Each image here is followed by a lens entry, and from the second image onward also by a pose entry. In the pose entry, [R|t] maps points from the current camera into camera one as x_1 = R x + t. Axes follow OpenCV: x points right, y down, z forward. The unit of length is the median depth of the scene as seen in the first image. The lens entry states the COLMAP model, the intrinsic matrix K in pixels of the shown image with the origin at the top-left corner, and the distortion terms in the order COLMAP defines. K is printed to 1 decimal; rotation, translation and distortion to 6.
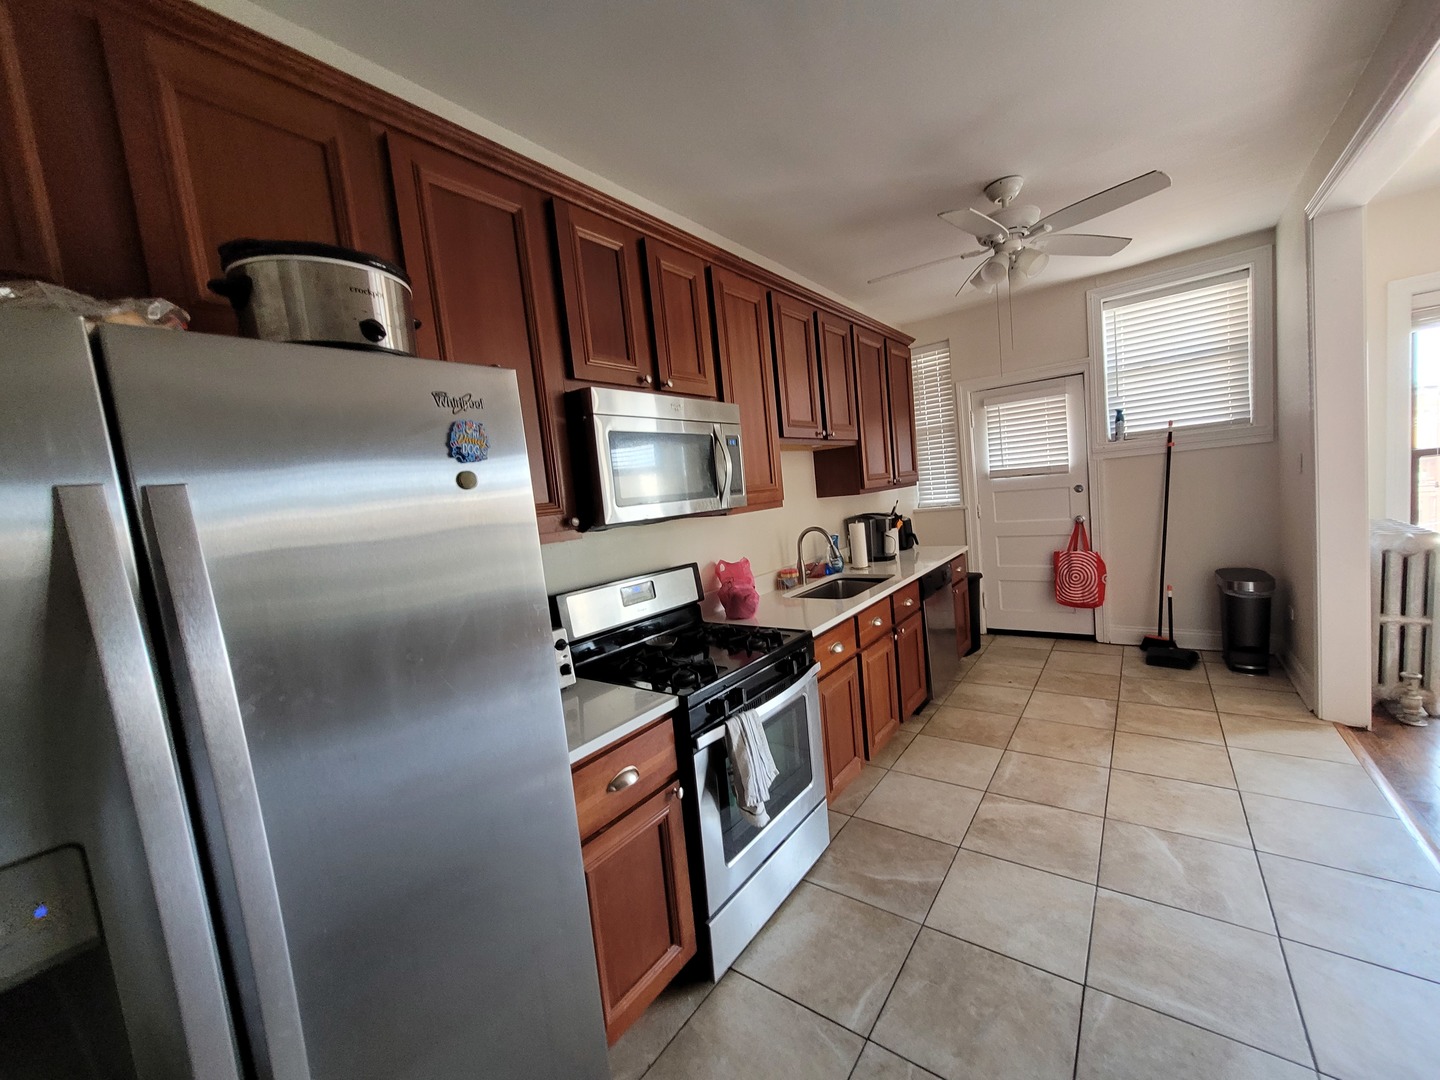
lens RADIAL K [[560.6, 0, 728.3], [0, 560.6, 548.4], [0, 0, 1]] dist [0.000149, -0.000133]
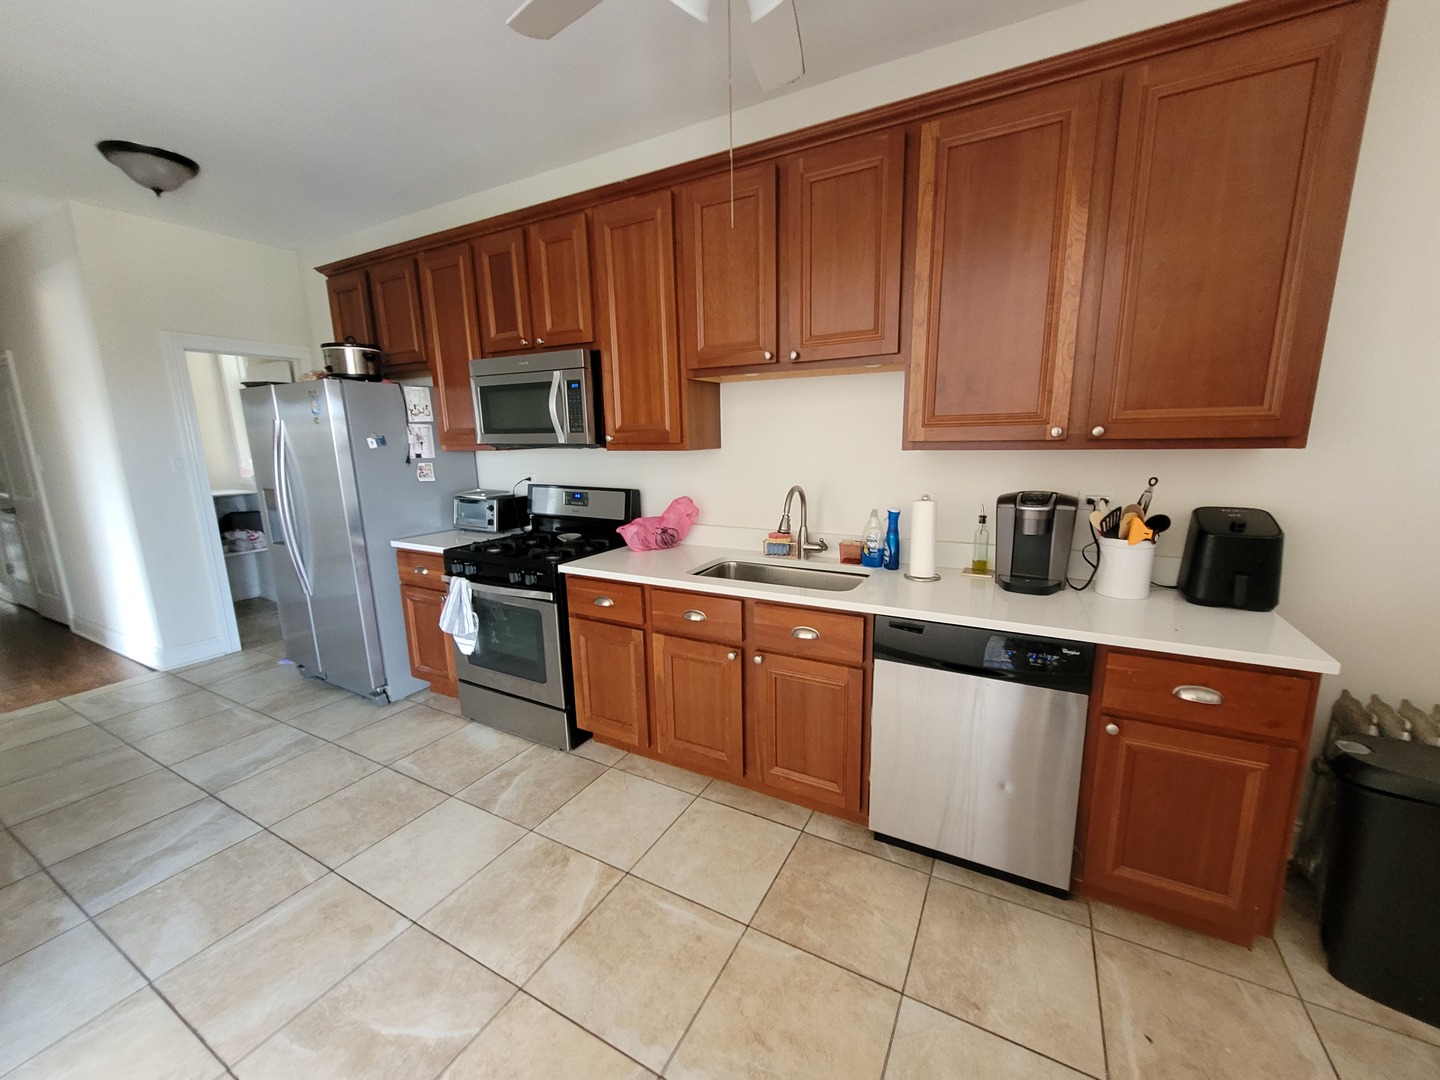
lens RADIAL K [[560.6, 0, 727.6], [0, 560.6, 538.5], [0, 0, 1]] dist [0.000149, -0.000133]
pose [[0.142986, 0.266640, -0.953131, 1.315729], [-0.097768, 0.962121, 0.254488, -0.227197], [0.984884, 0.056797, 0.163638, 1.225894]]
